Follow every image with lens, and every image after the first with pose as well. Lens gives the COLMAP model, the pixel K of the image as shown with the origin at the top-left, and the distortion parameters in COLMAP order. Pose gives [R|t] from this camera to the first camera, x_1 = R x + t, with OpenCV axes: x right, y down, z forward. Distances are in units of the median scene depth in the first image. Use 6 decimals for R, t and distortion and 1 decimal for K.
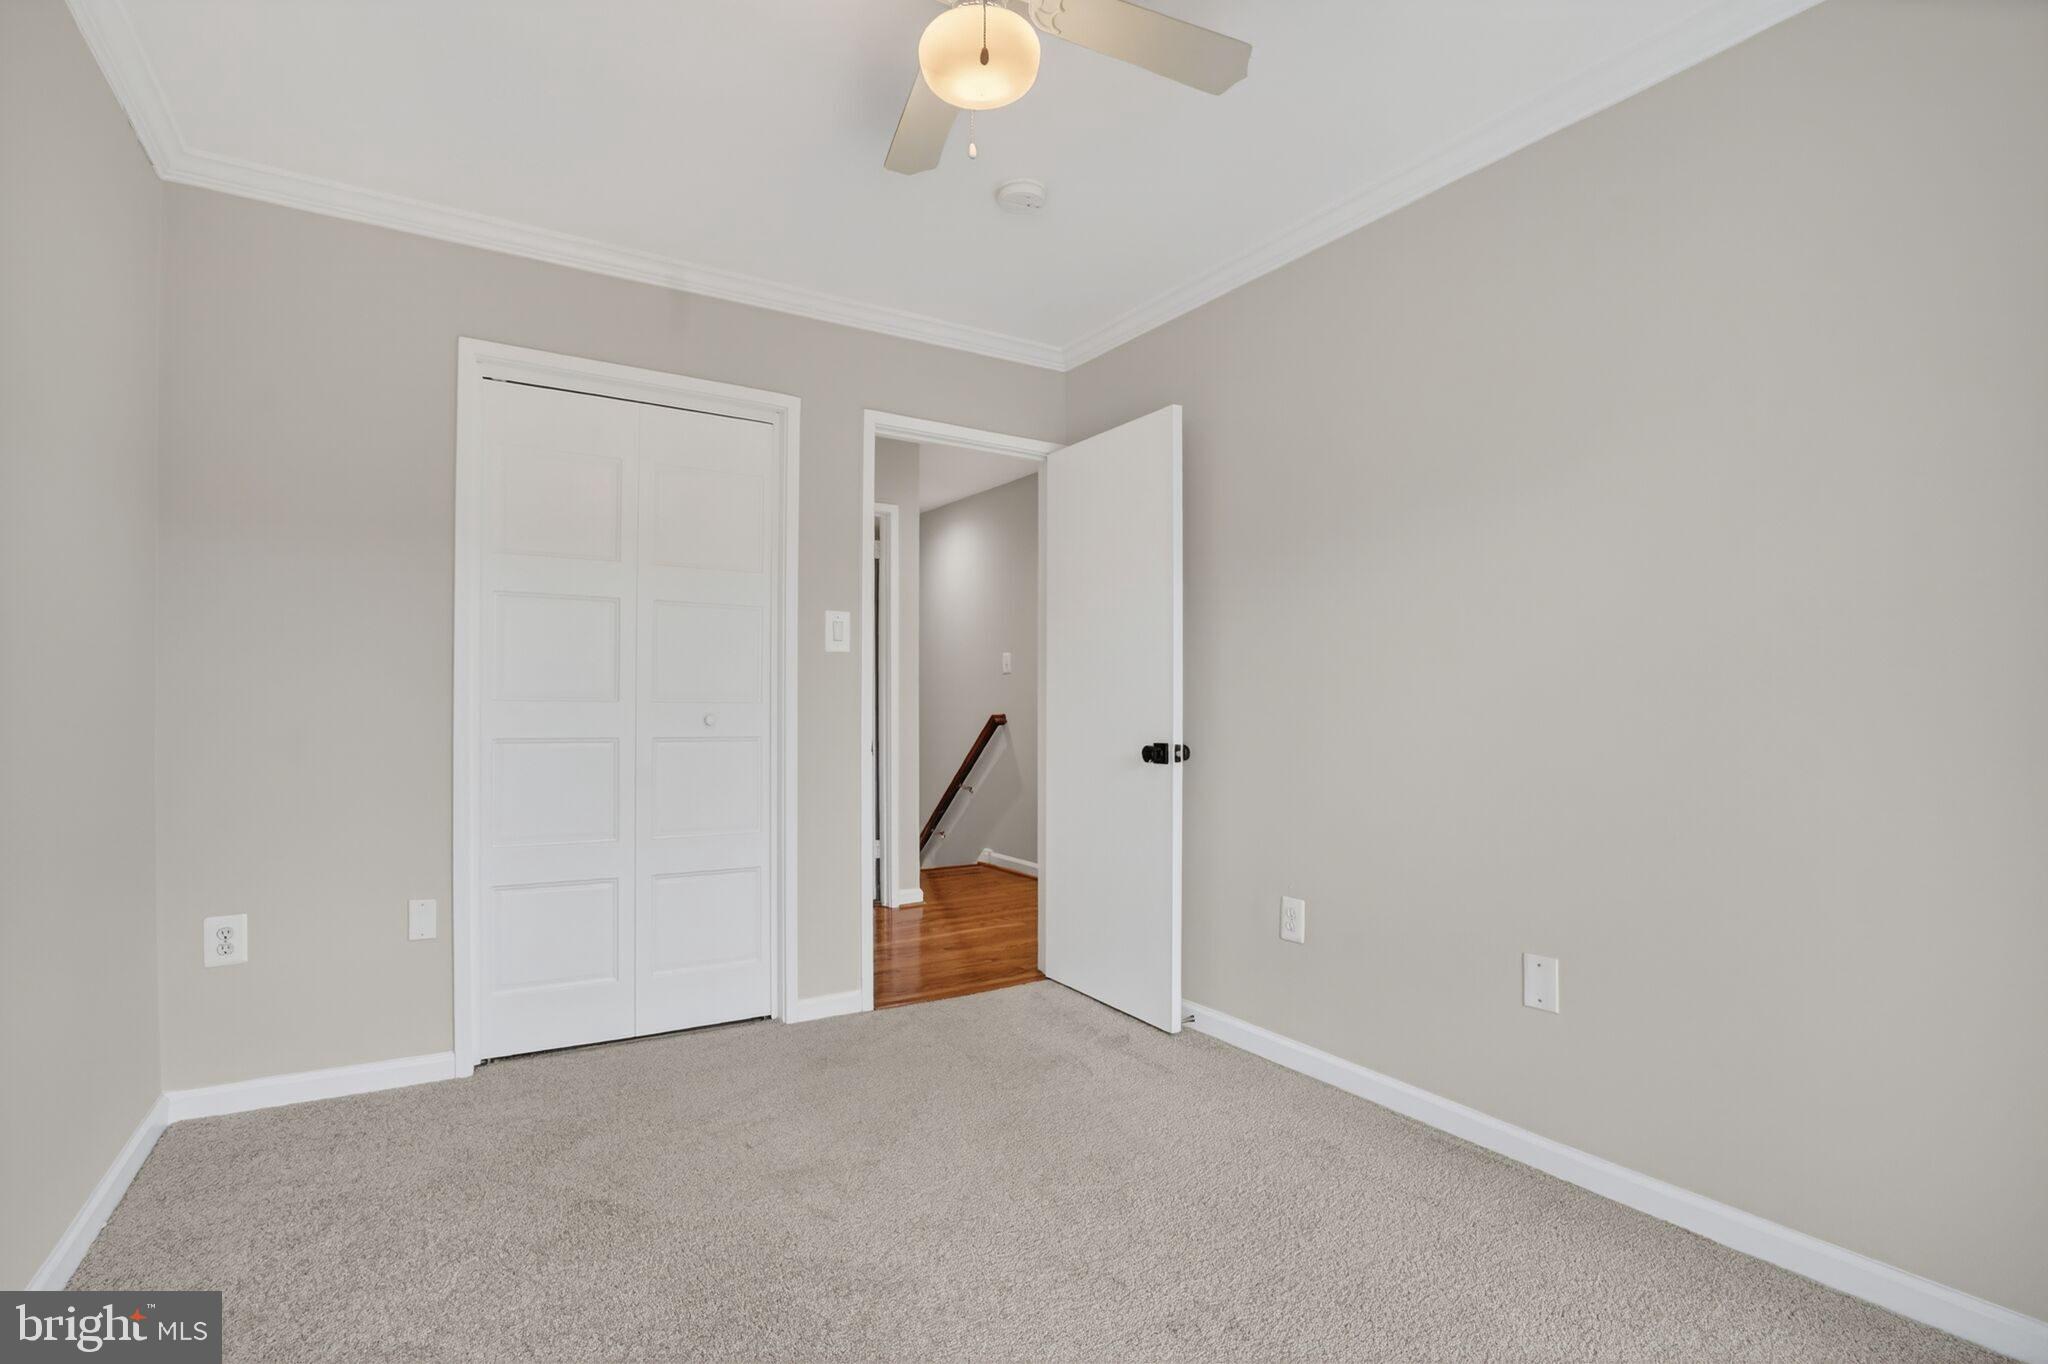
lens RADIAL K [[965.1, 0, 1027.7], [0, 965.1, 691.3], [0, 0, 1]] dist [-0.026525, -0.000237]
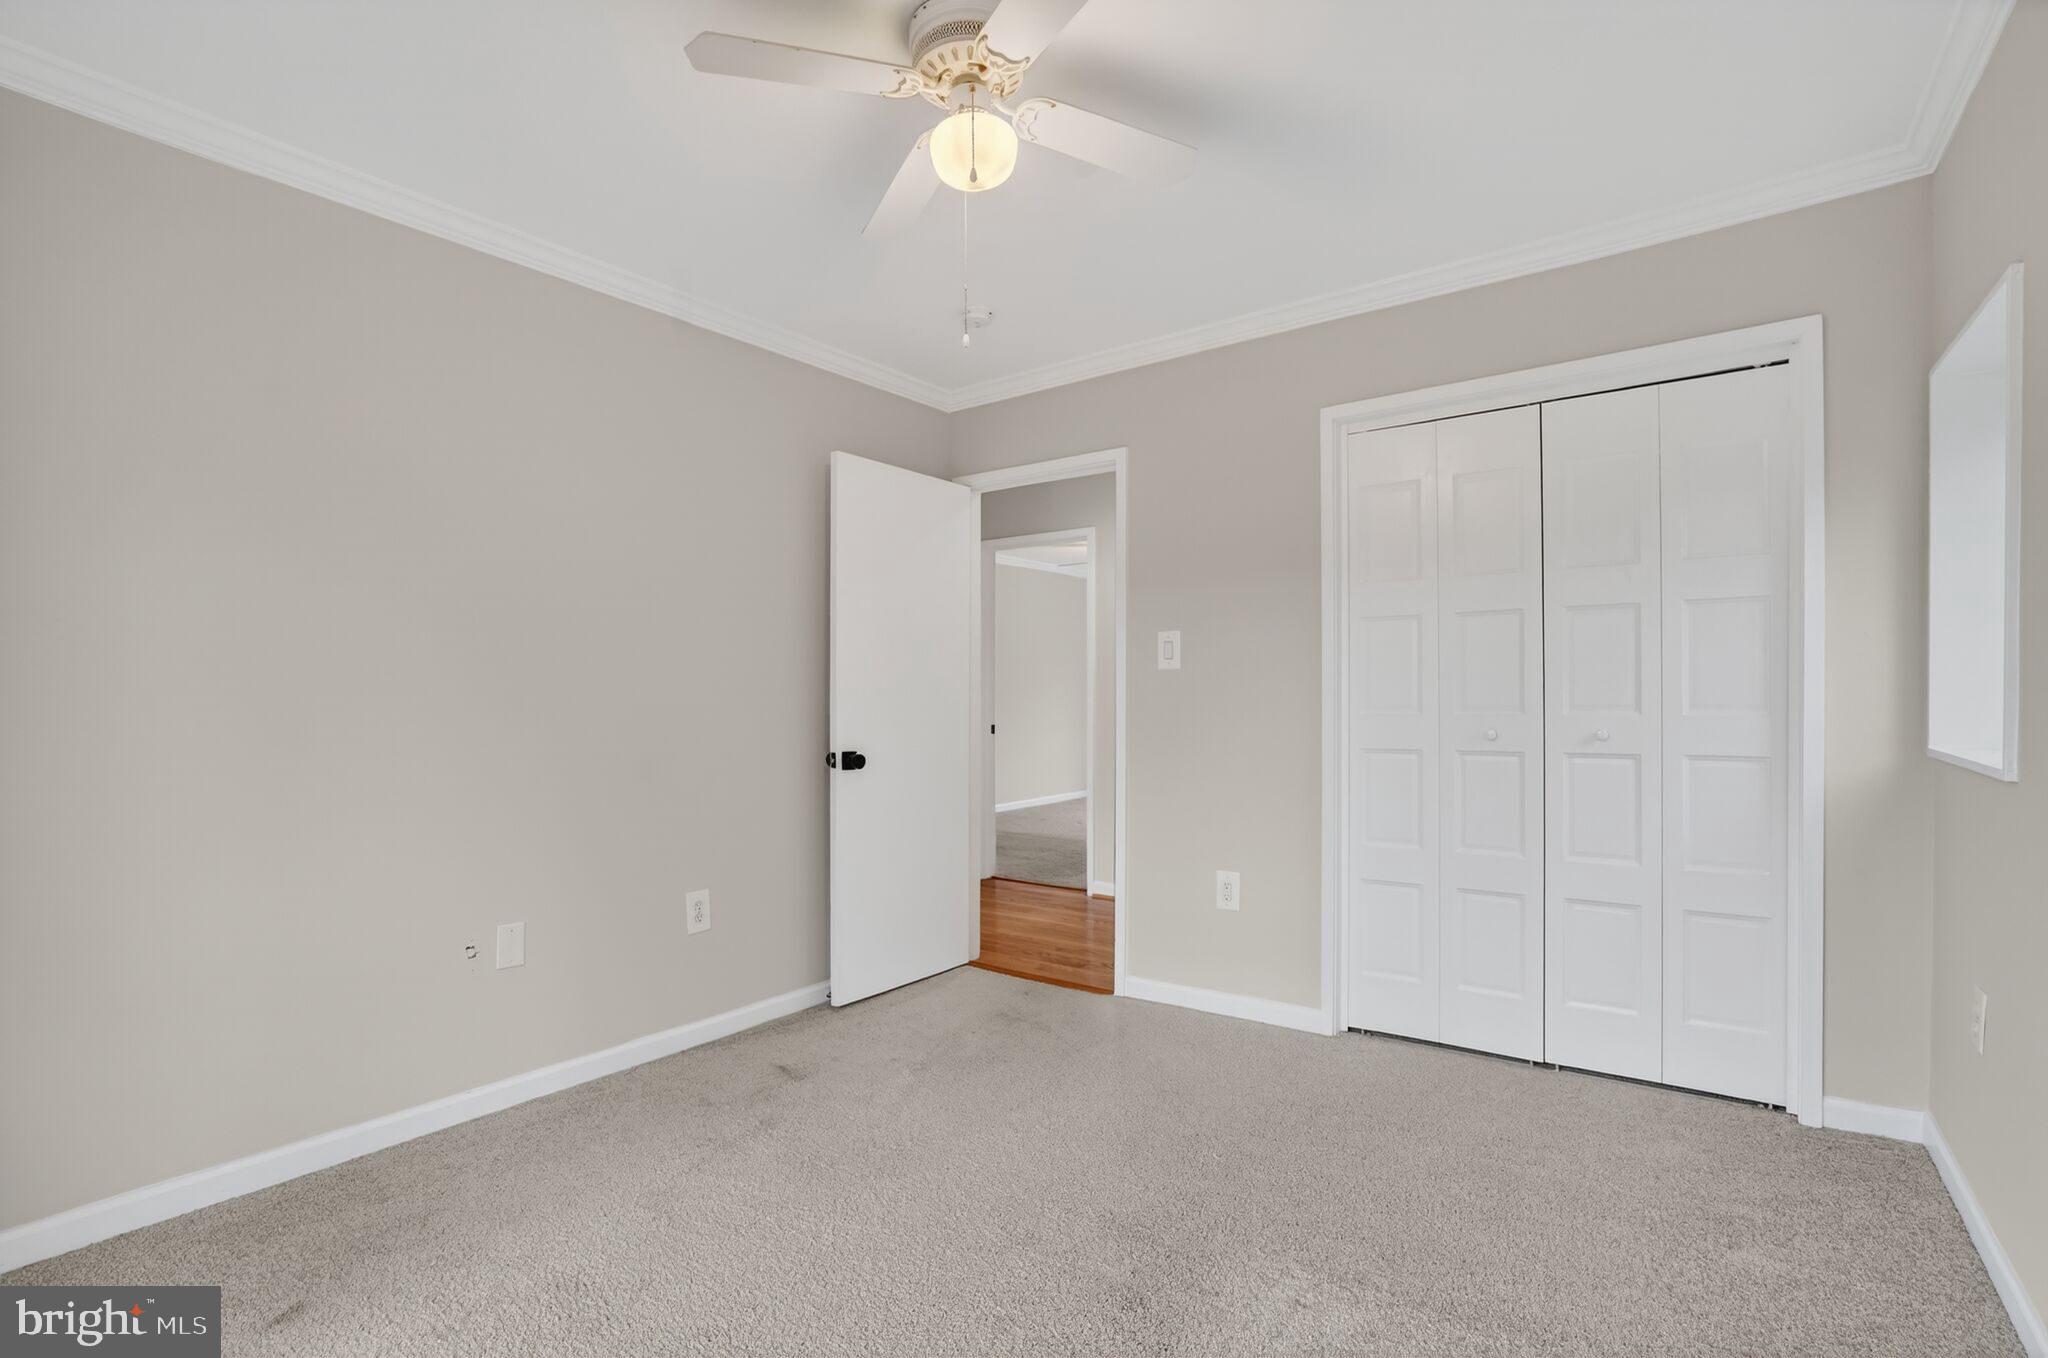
lens RADIAL K [[954.1, 0, 1024.5], [0, 954.1, 721.4], [0, 0, 1]] dist [-0.001530, -0.000038]
pose [[0.401631, -0.005640, -0.915784, 0.331934], [0.020014, 0.999796, 0.002620, 0.005609], [0.915583, -0.019381, 0.401662, 0.185357]]
